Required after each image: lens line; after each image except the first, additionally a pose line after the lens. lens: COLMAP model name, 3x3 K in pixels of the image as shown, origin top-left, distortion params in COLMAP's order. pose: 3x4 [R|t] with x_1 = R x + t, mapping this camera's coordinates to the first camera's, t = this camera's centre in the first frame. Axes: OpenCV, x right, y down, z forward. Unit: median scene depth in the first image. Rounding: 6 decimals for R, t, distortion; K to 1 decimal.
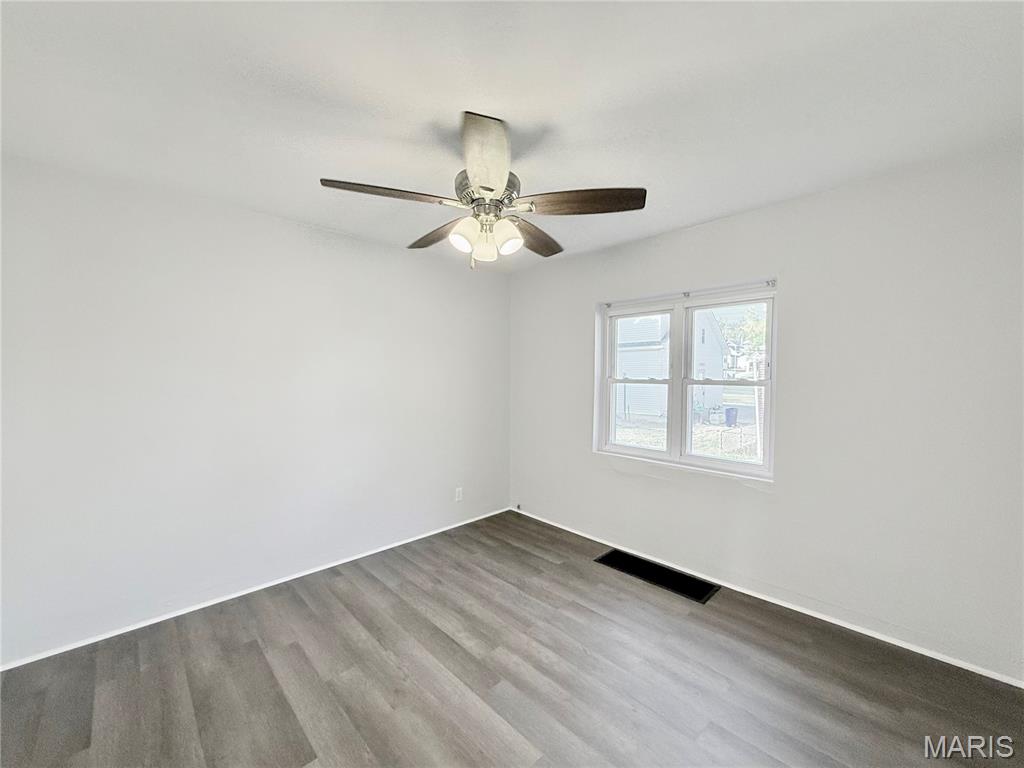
lens RADIAL K [[407.7, 0, 510.1], [0, 407.7, 385.4], [0, 0, 1]] dist [0.000612, 0.000475]
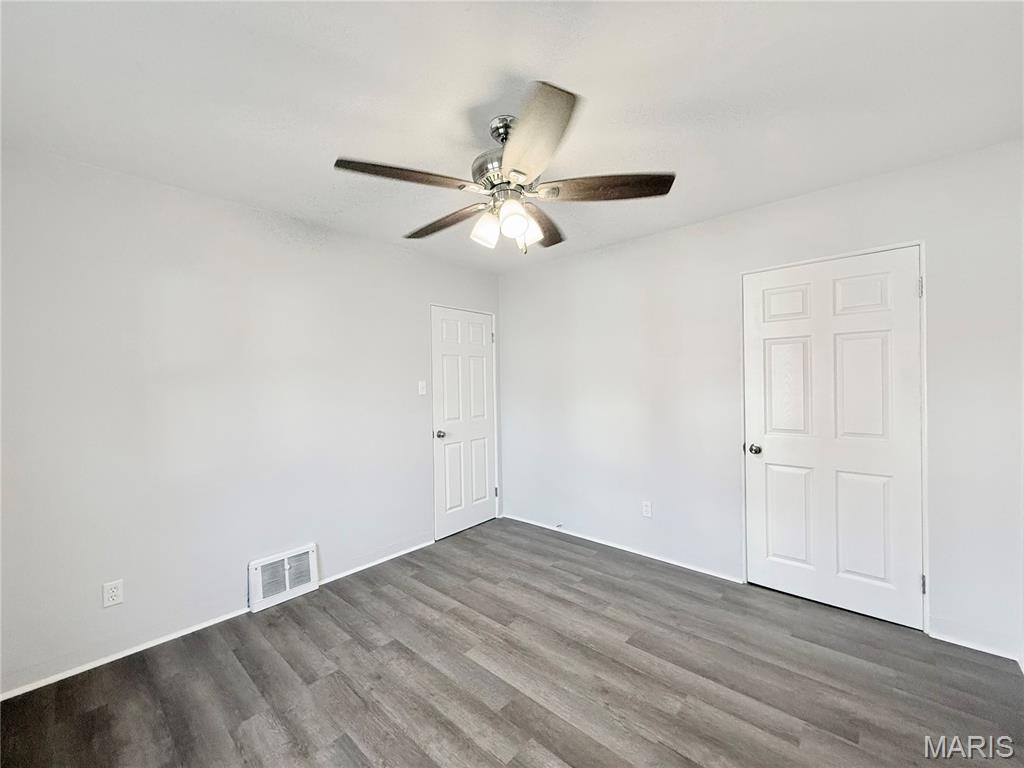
lens RADIAL K [[407.7, 0, 510.1], [0, 407.7, 385.4], [0, 0, 1]] dist [0.000612, 0.000475]
pose [[-0.997107, 0.013103, -0.074878, 0.014081], [0.010527, 0.999343, 0.034692, -0.021629], [0.075283, 0.033803, -0.996589, 1.924290]]
